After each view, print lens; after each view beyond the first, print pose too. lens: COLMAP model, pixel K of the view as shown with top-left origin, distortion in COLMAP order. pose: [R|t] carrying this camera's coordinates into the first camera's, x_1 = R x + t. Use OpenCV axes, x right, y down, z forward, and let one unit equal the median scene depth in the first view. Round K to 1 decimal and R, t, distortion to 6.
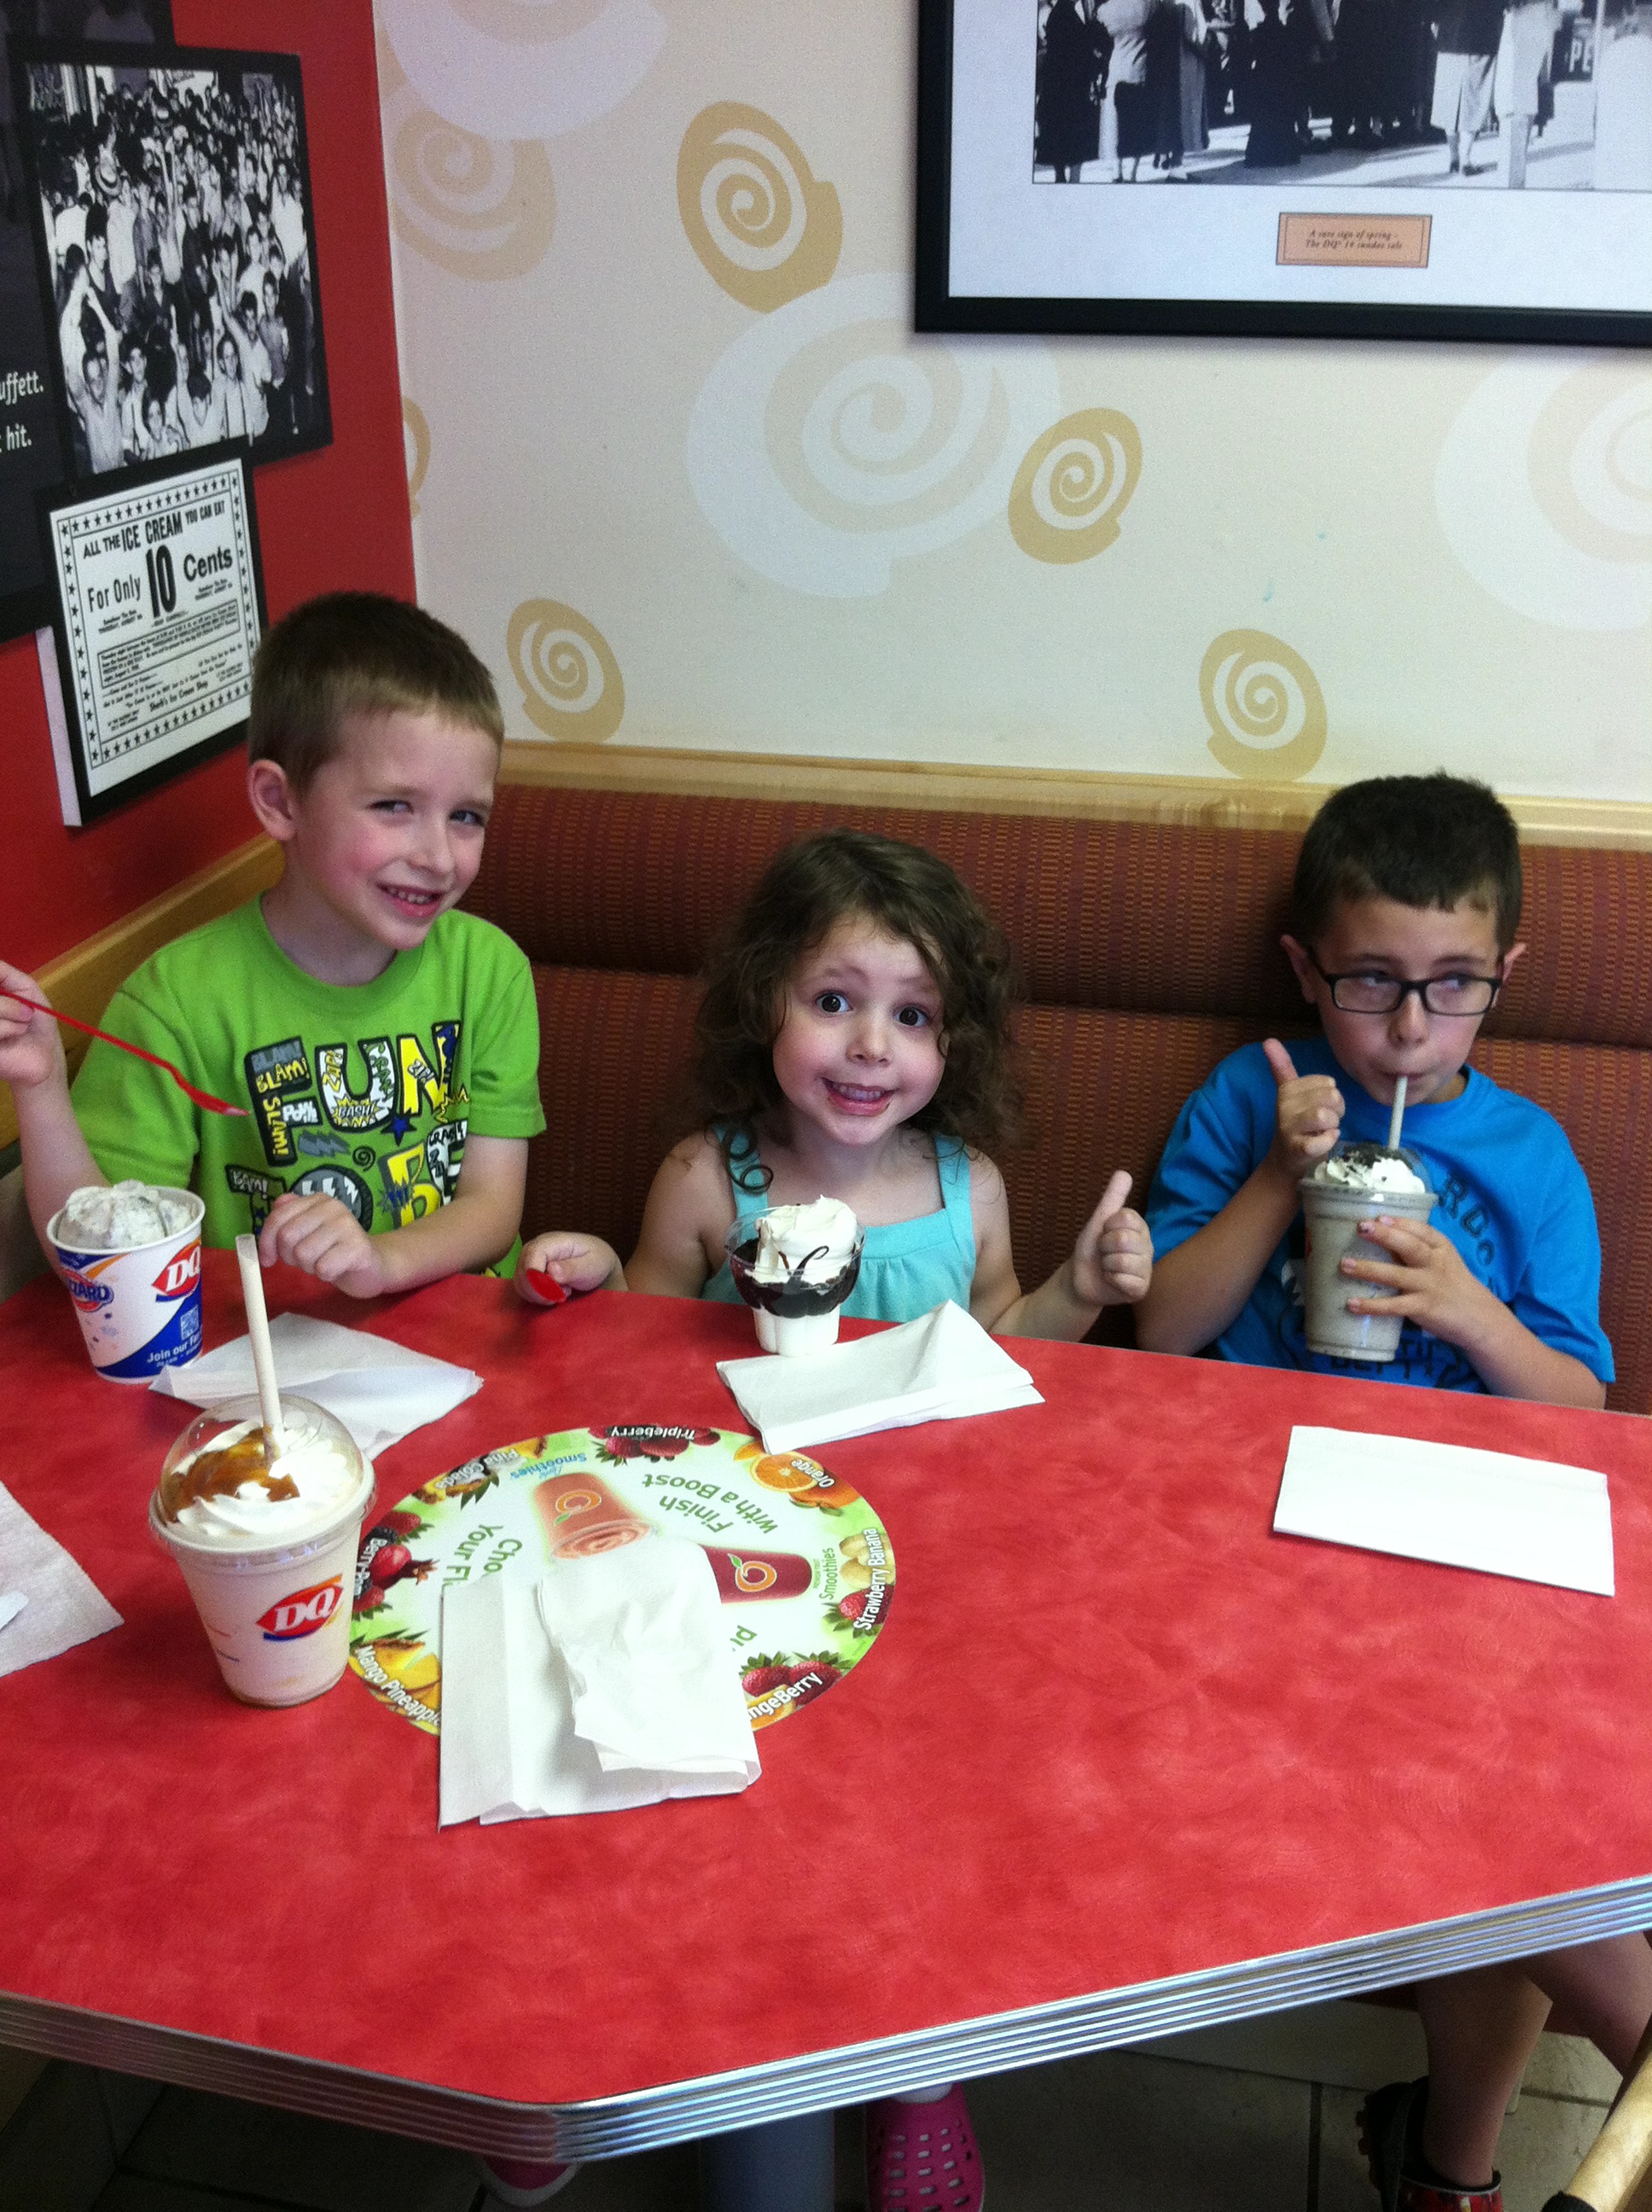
lens RADIAL K [[2219.5, 0, 826.0], [0, 2219.5, 1106.0], [0, 0, 1]] dist [0.212826, -0.641103]
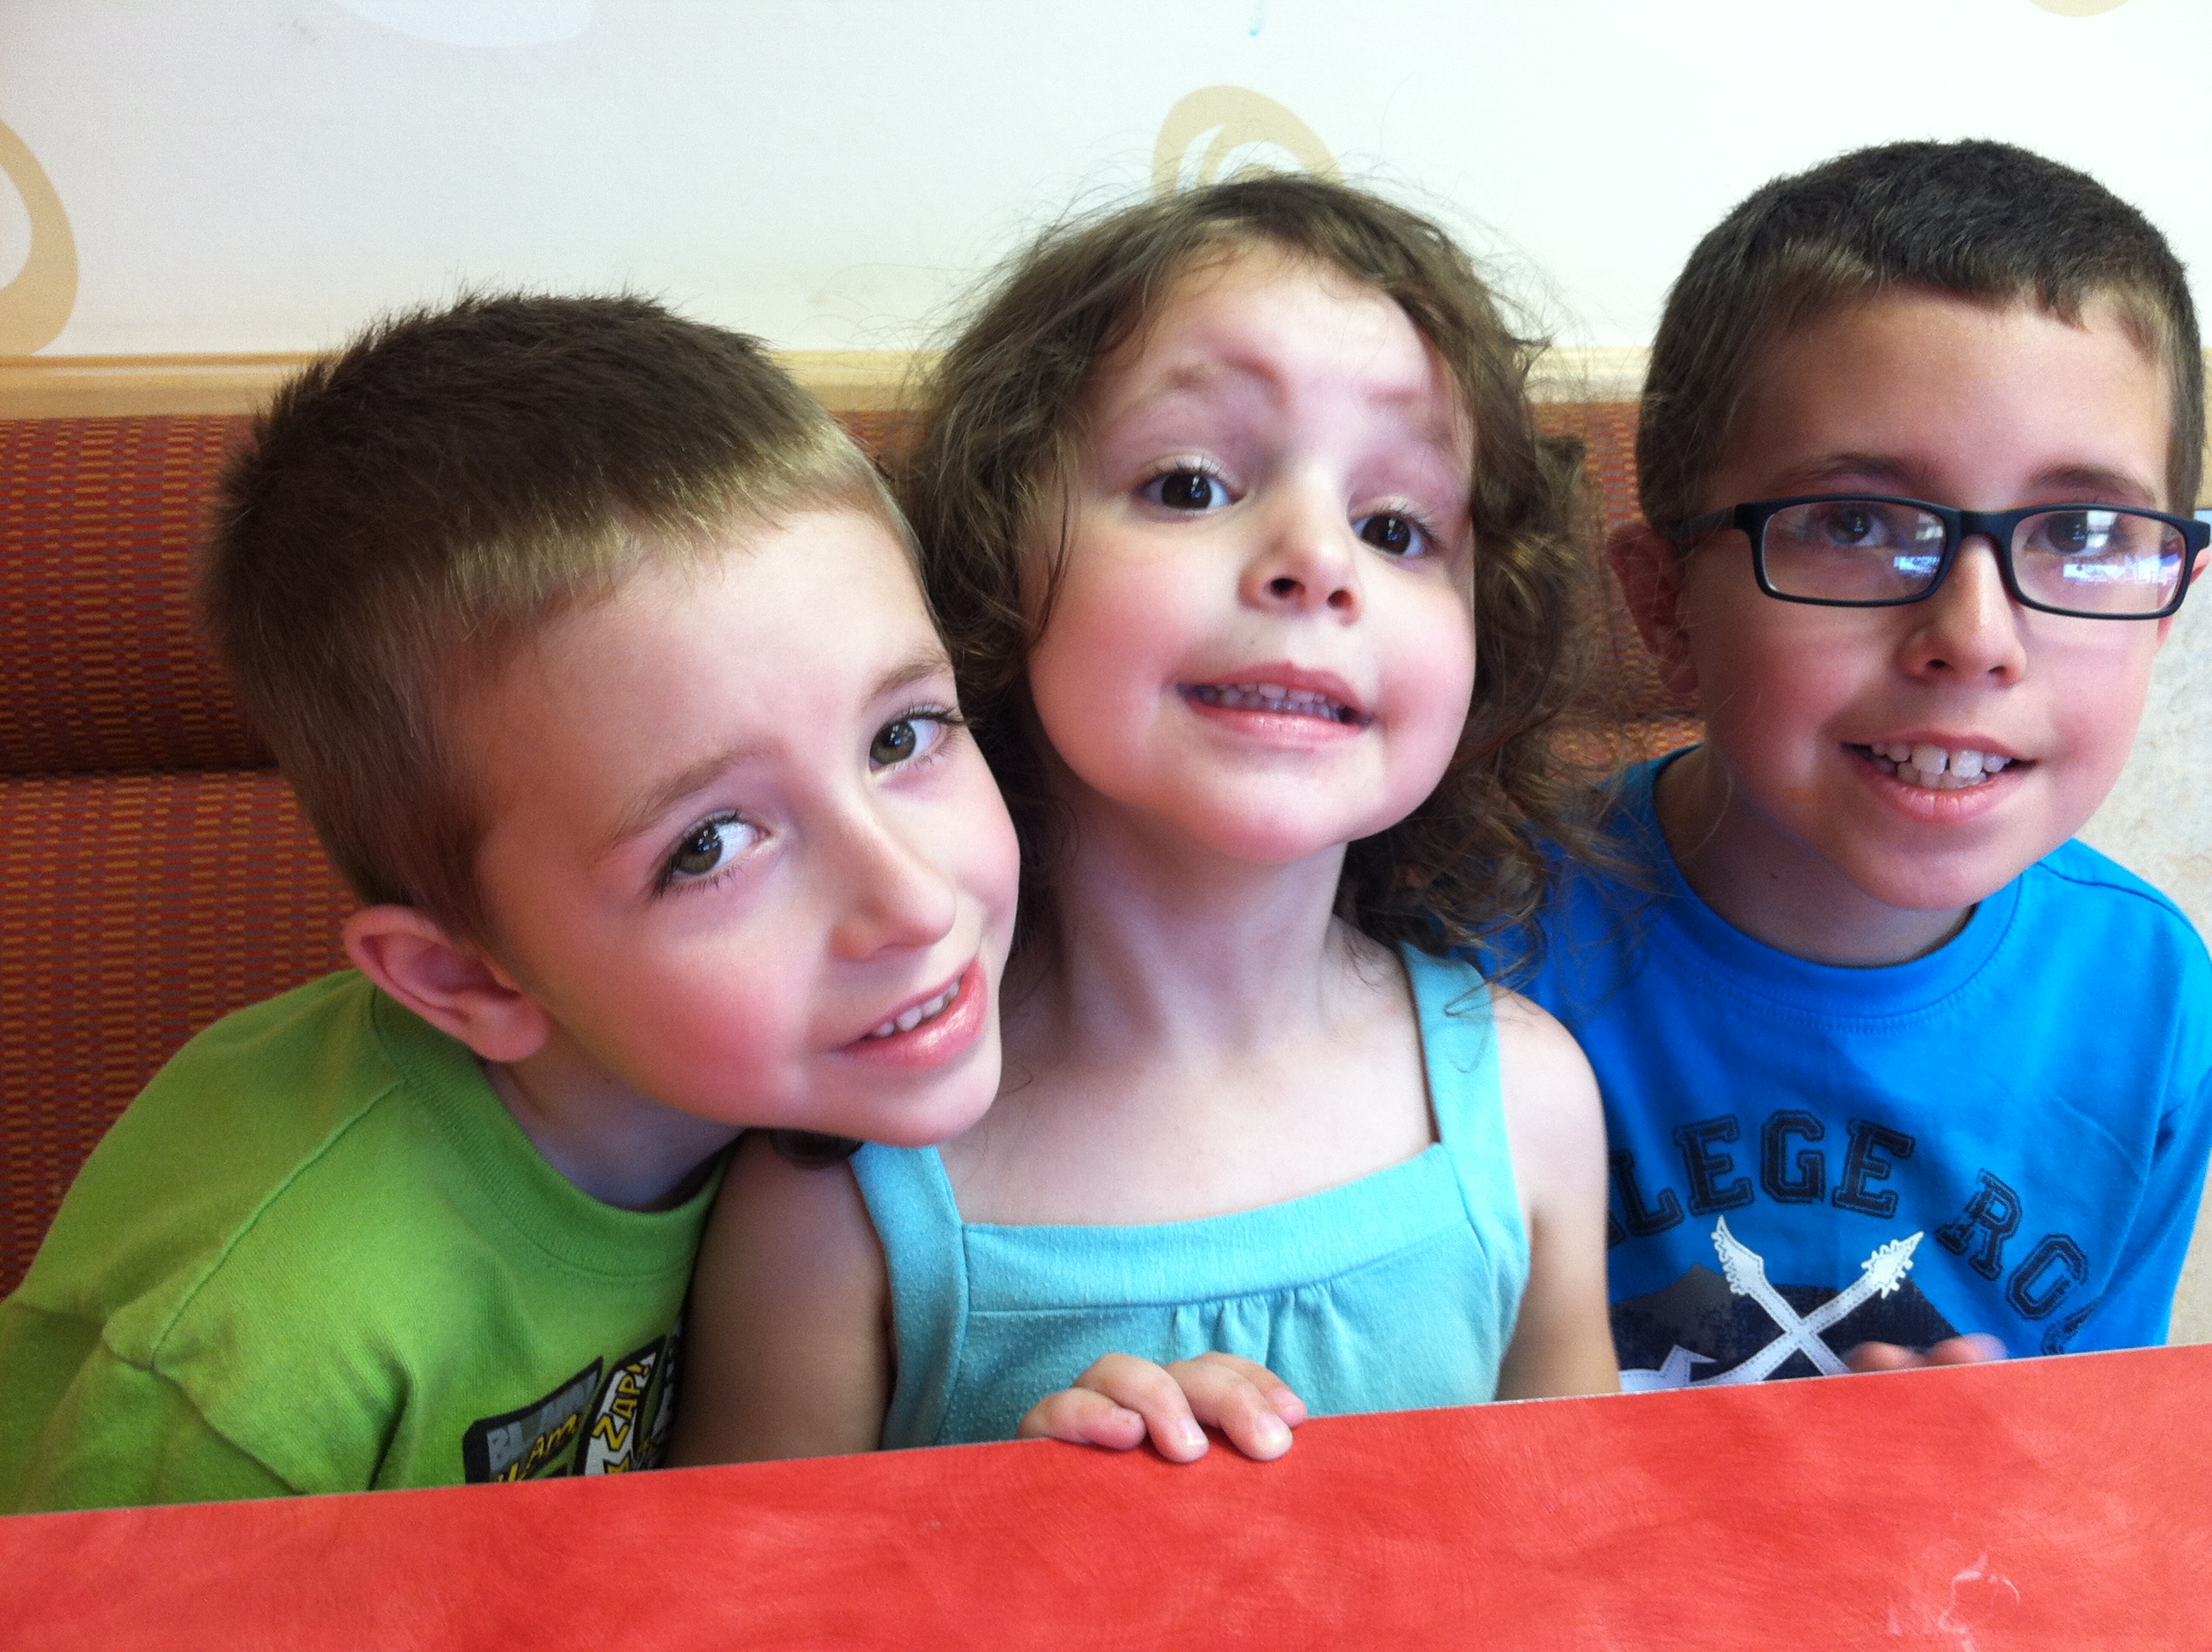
lens RADIAL K [[2219.5, 0, 1106.0], [0, 2219.5, 826.0], [0, 0, 1]] dist [0.212826, -0.641103]
pose [[0.927795, -0.104304, 0.358214, -0.094130], [0.131711, 0.989875, -0.052910, 0.009065], [-0.349068, 0.096270, 0.932139, 0.608656]]
